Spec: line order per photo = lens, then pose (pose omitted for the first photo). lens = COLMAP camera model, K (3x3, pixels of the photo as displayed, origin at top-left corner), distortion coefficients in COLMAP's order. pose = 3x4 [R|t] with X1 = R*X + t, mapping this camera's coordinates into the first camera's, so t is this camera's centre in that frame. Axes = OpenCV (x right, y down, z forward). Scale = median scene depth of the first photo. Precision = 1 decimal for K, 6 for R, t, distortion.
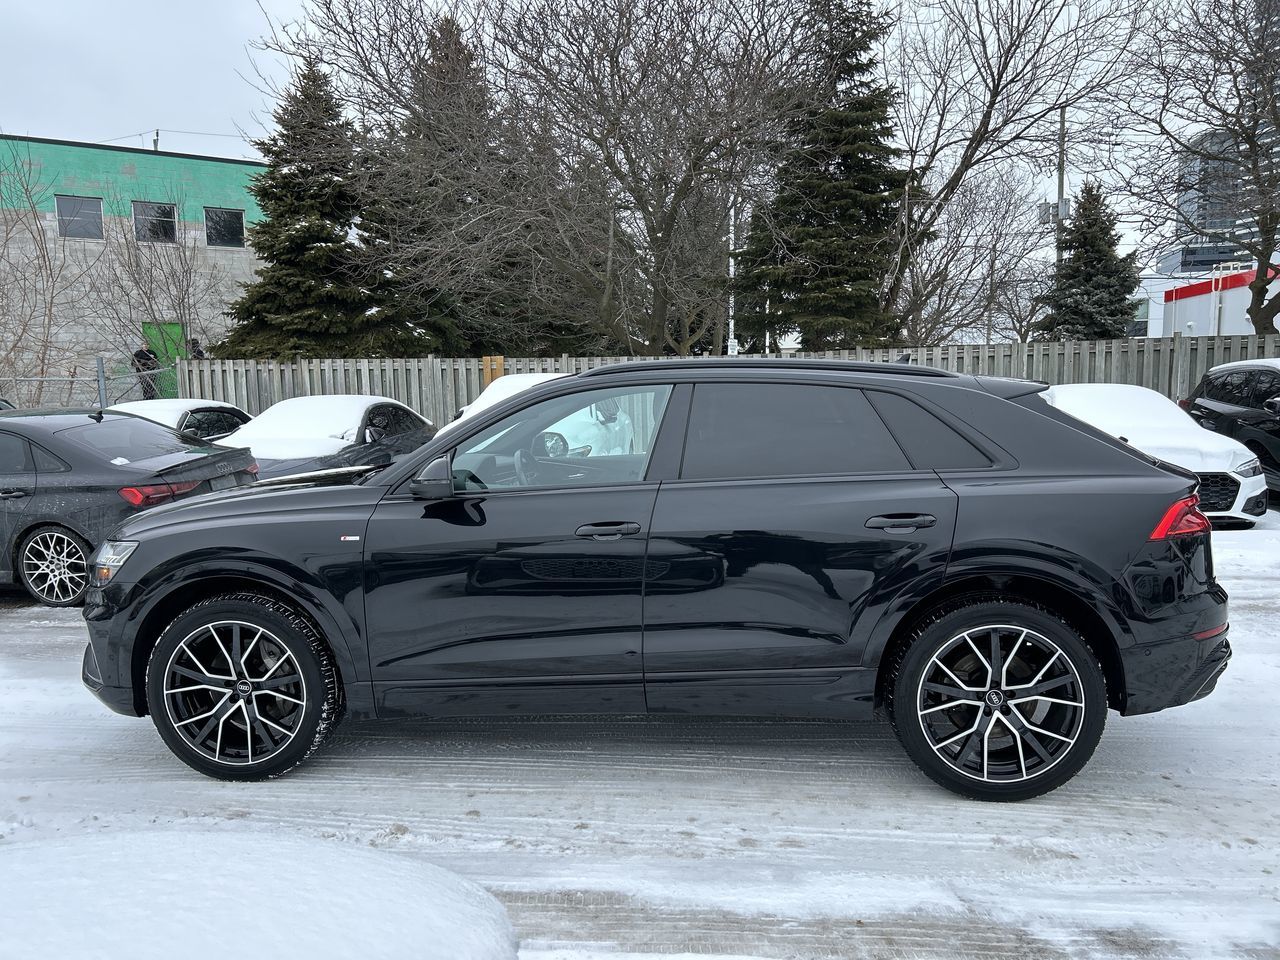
lens RADIAL K [[952.3, 0, 631.6], [0, 952.3, 504.3], [0, 0, 1]] dist [0.047659, -0.047352]
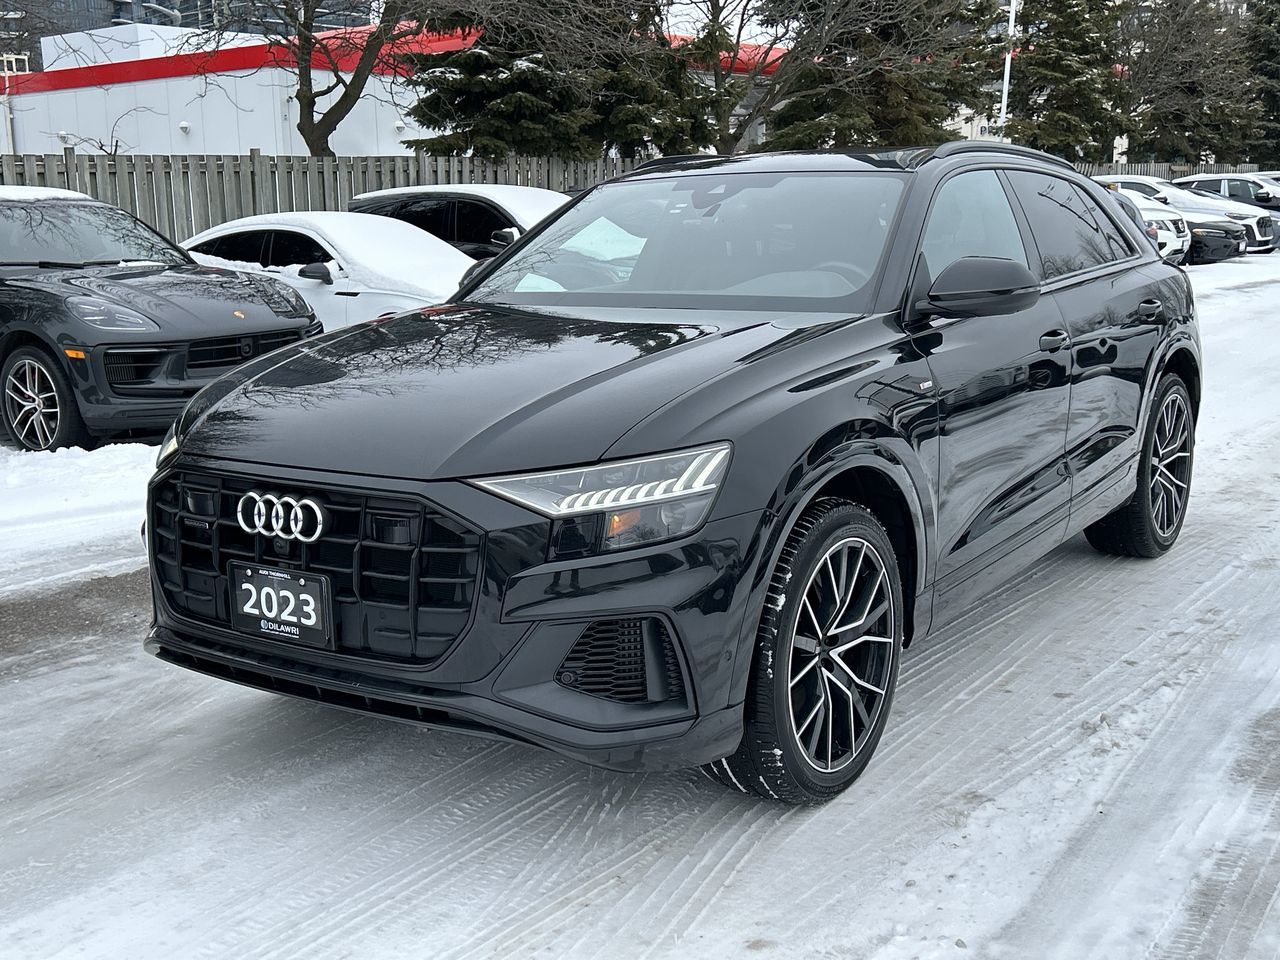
lens RADIAL K [[1440.6, 0, 638.5], [0, 1440.6, 508.4], [0, 0, 1]] dist [0.048561, 0.000000]
pose [[0.475058, -0.172355, 0.862910, -0.987548], [0.119961, 0.984160, 0.130531, -0.028262], [-0.871739, 0.041506, 0.488209, 0.505391]]
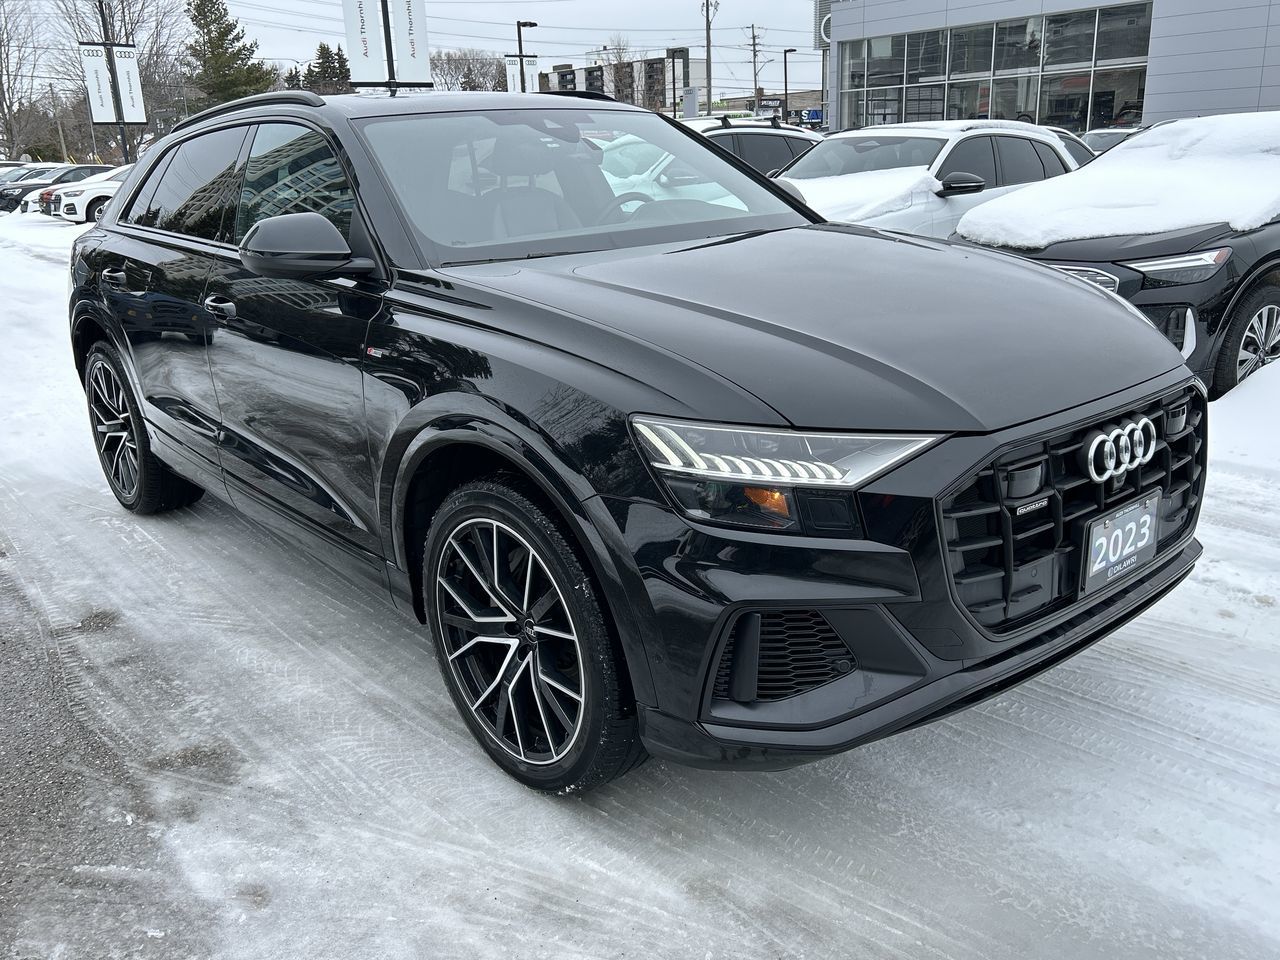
lens RADIAL K [[1086.2, 0, 636.6], [0, 1086.2, 475.9], [0, 0, 1]] dist [0.047834, -0.035648]
pose [[-0.729787, -0.150886, 0.666817, -0.653557], [0.138038, 0.922735, 0.359868, -0.142309], [-0.669595, 0.354673, -0.652572, 1.420216]]
